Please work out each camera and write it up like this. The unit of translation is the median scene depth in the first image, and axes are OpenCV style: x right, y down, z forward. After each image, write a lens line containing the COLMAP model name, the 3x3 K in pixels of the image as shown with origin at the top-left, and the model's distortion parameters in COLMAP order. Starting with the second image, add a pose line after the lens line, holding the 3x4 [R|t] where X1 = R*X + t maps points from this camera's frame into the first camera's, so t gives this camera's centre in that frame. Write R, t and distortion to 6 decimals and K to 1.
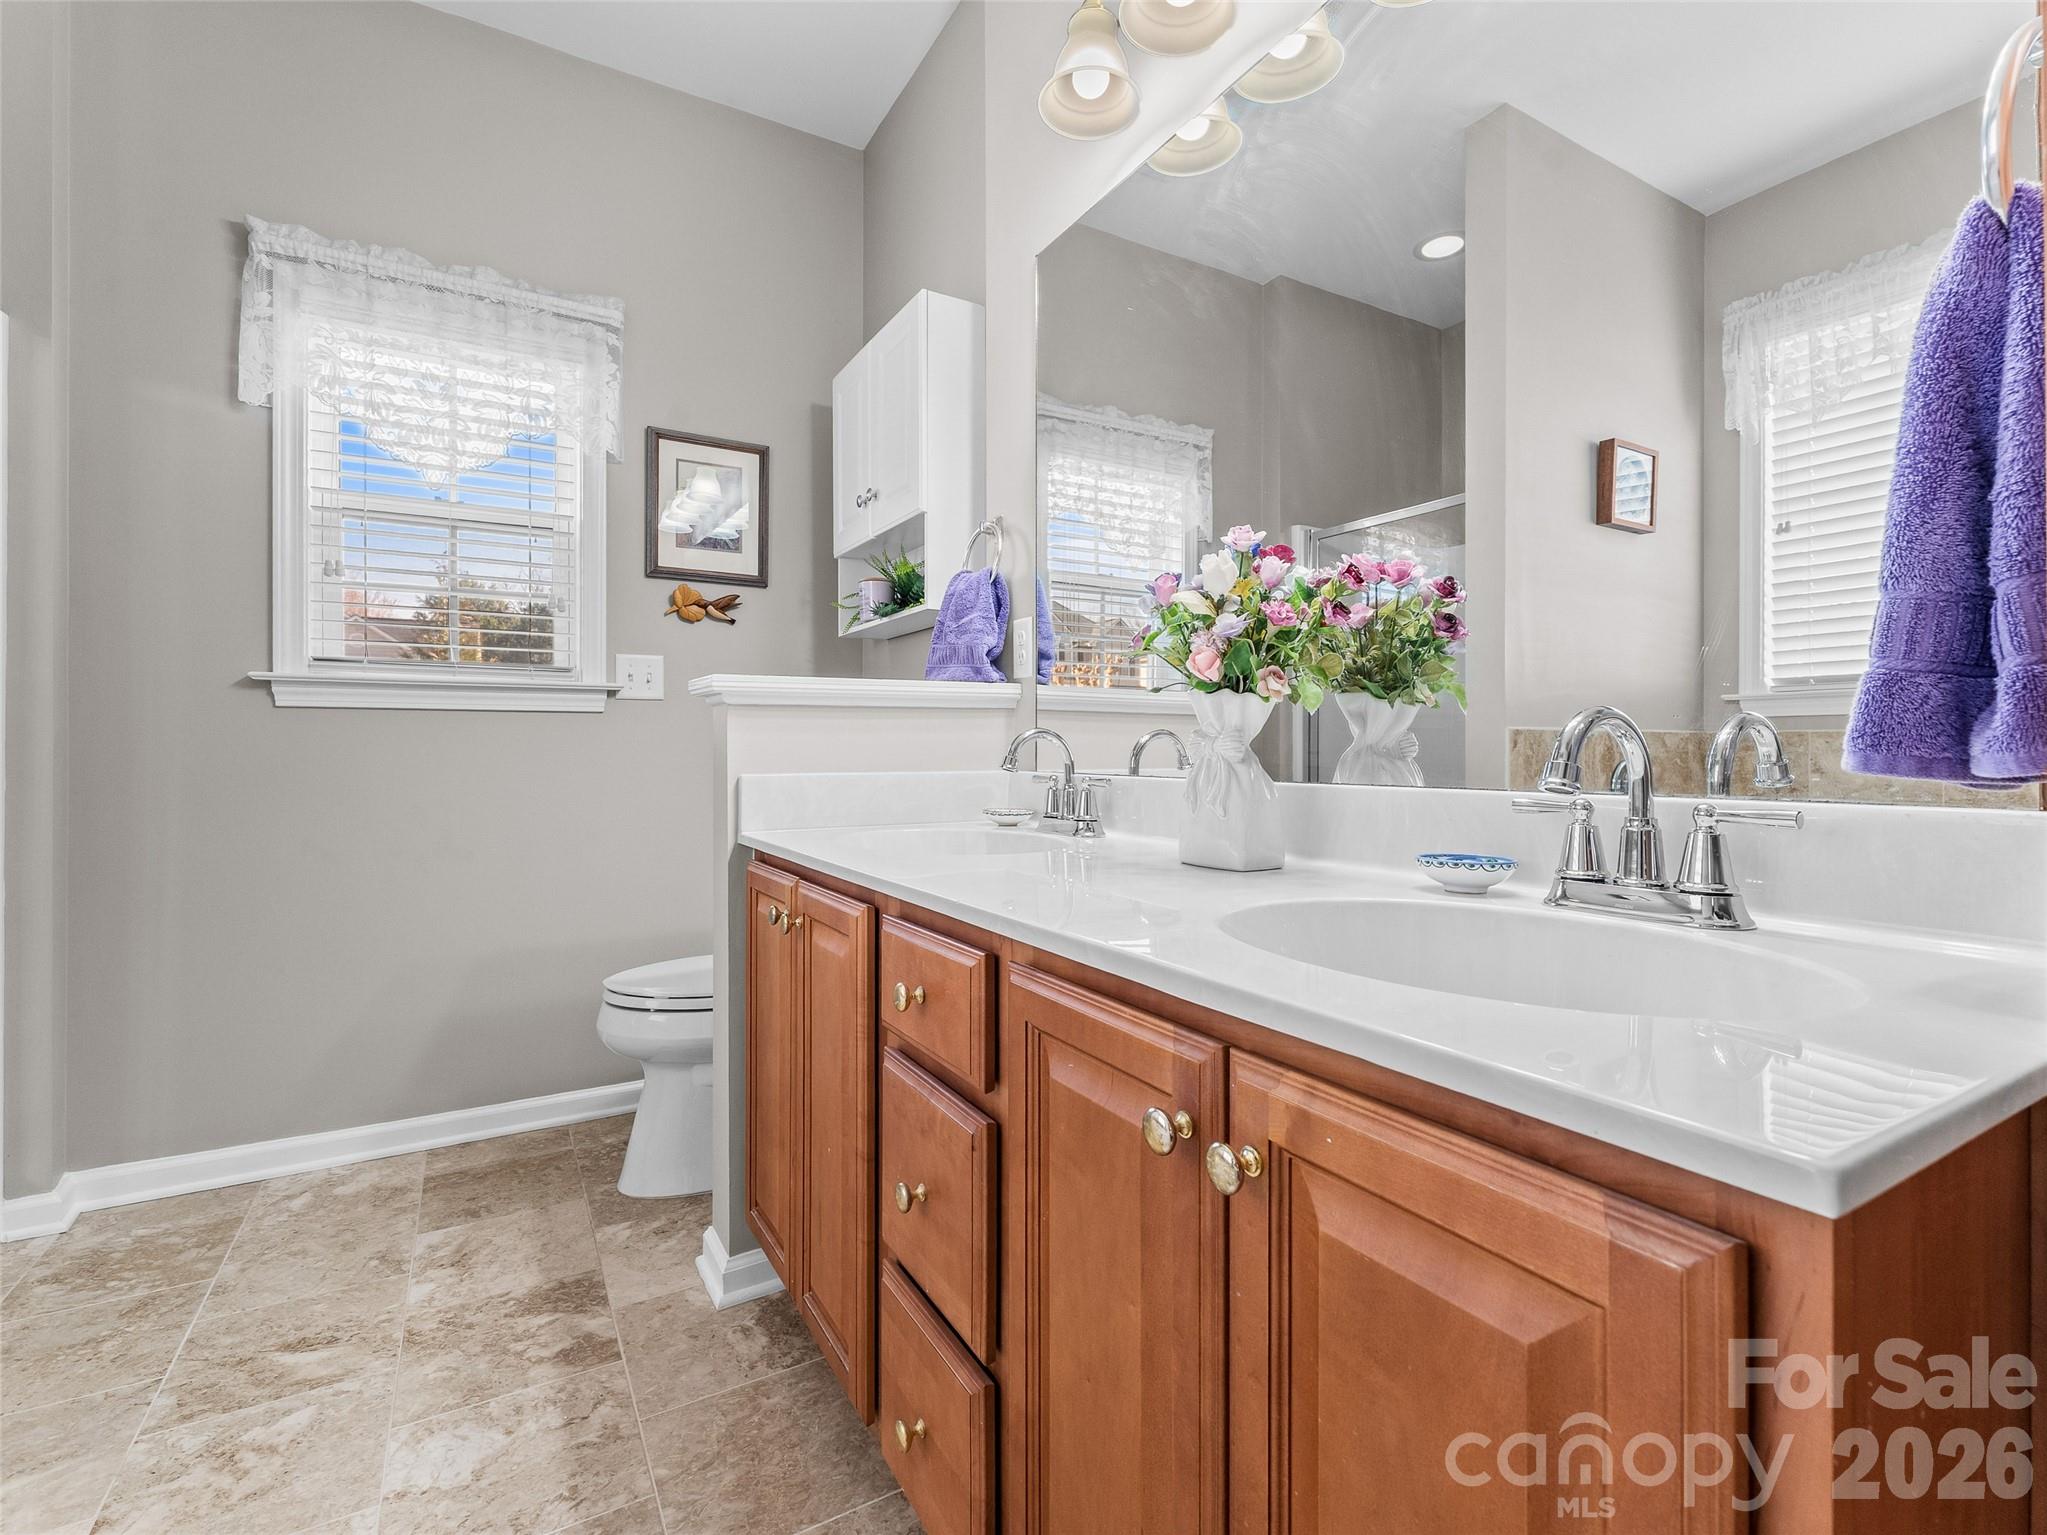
lens RADIAL K [[940.9, 0, 1024.3], [0, 940.9, 746.0], [0, 0, 1]] dist [-0.002903, -0.000343]
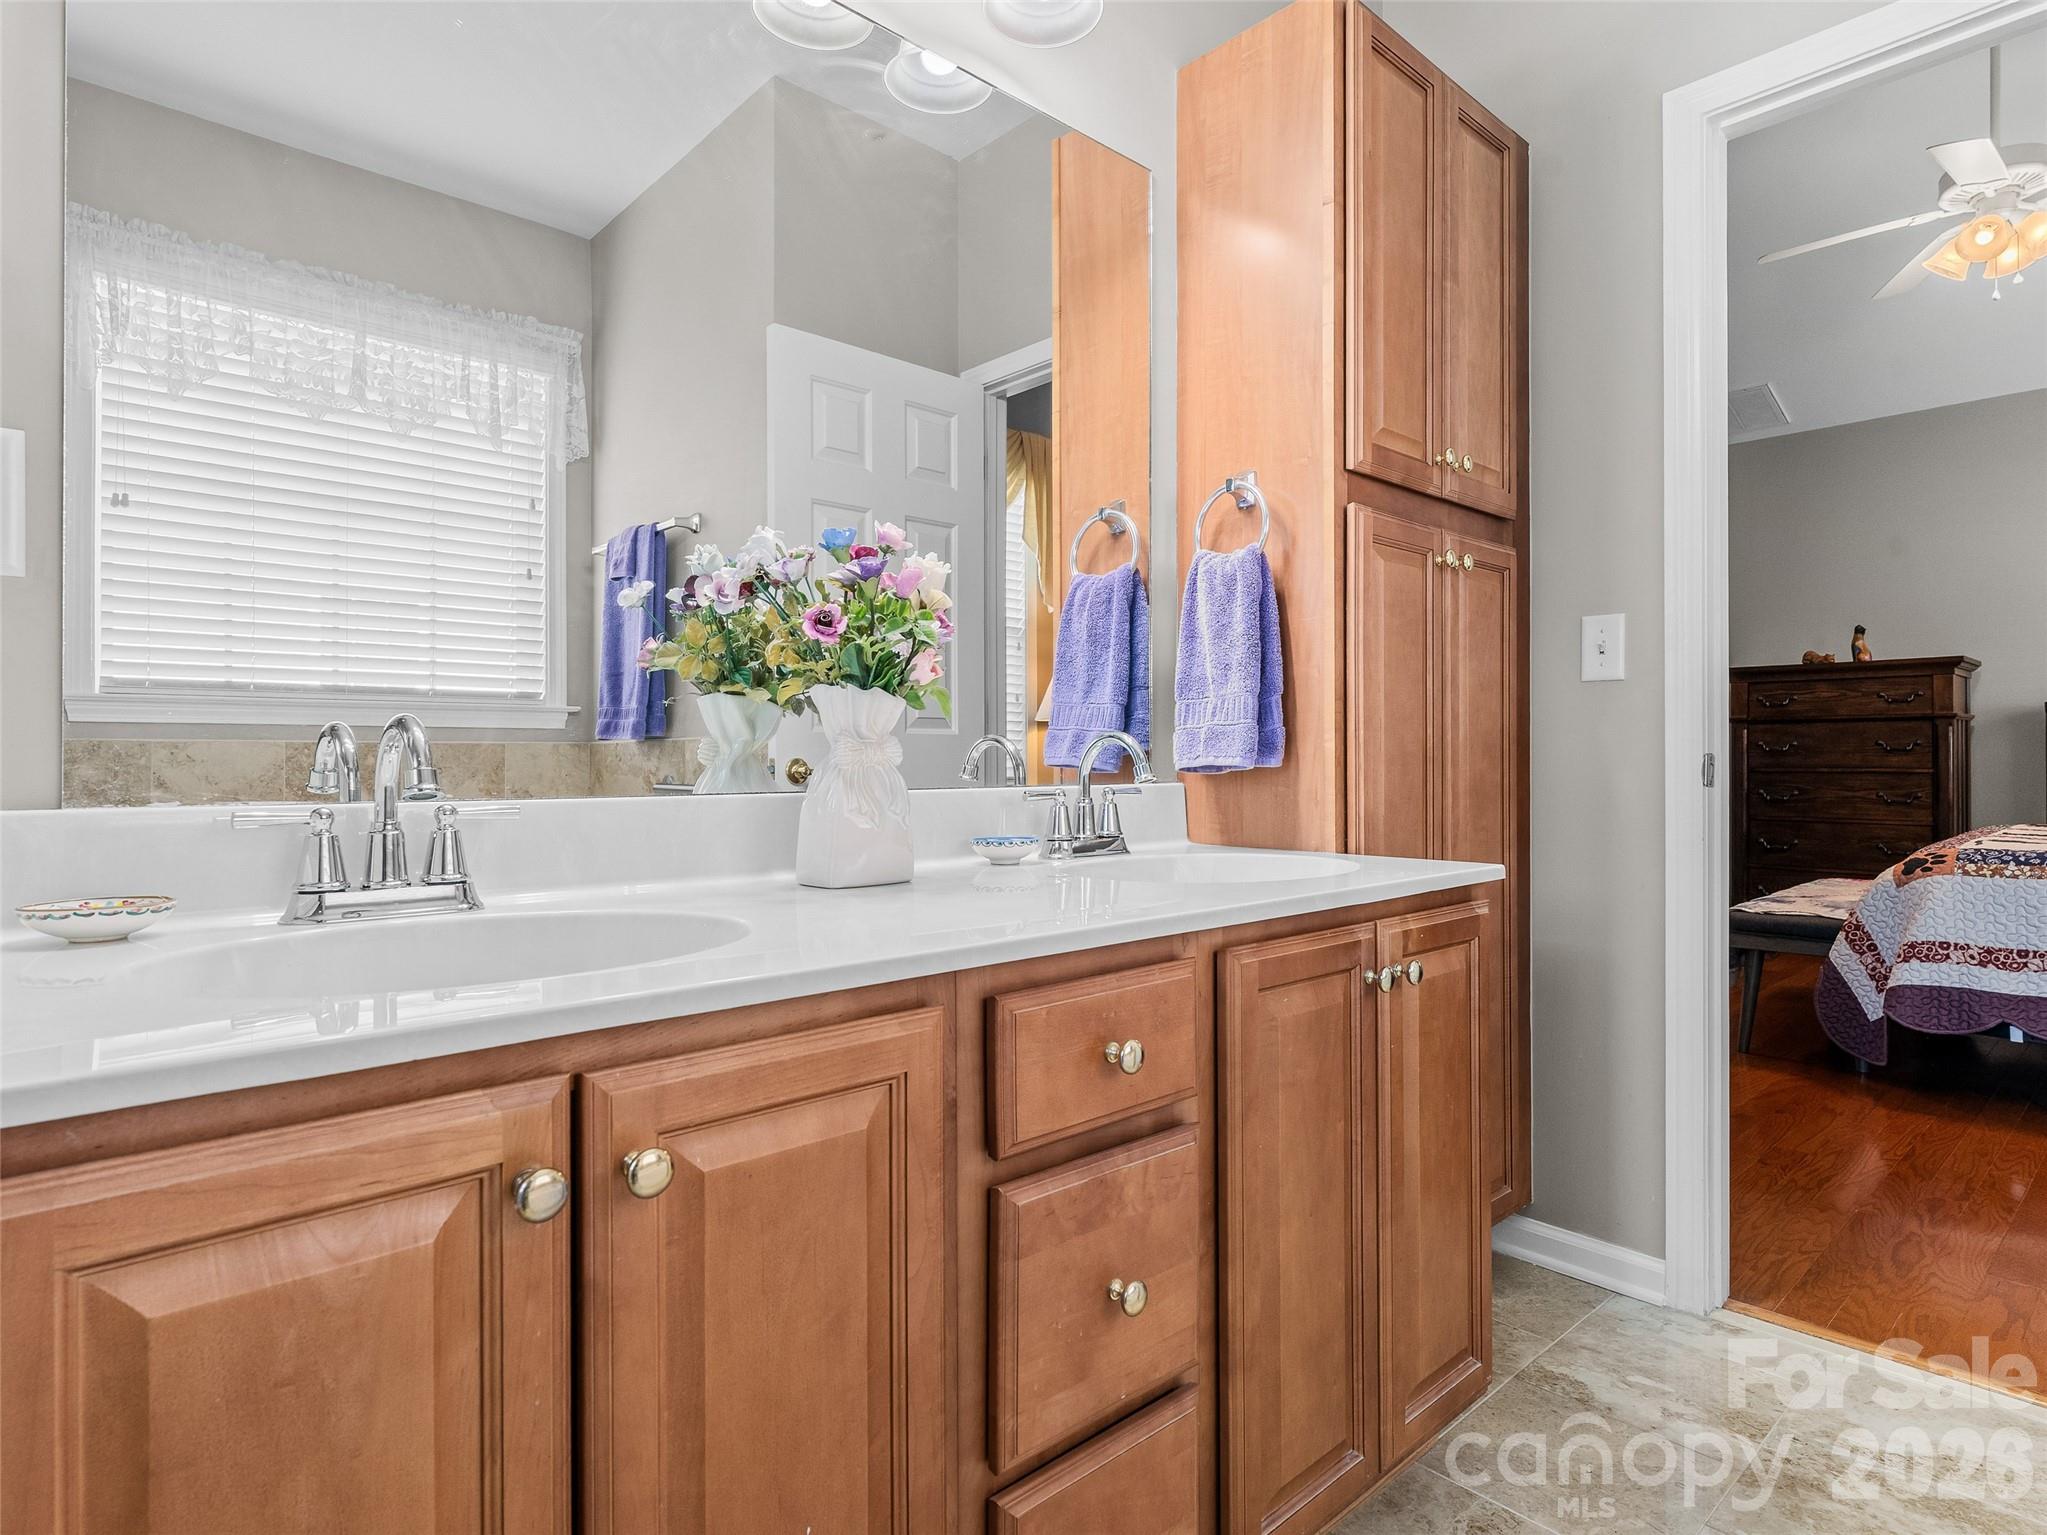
lens RADIAL K [[1109.5, 0, 1023.5], [0, 1109.5, 767.5], [0, 0, 1]] dist [-0.000673, -0.000092]
pose [[-0.211300, -0.007777, 0.977390, -0.581941], [0.001649, 0.999964, 0.008313, 0.003324], [-0.977420, 0.003368, -0.211280, 0.704176]]
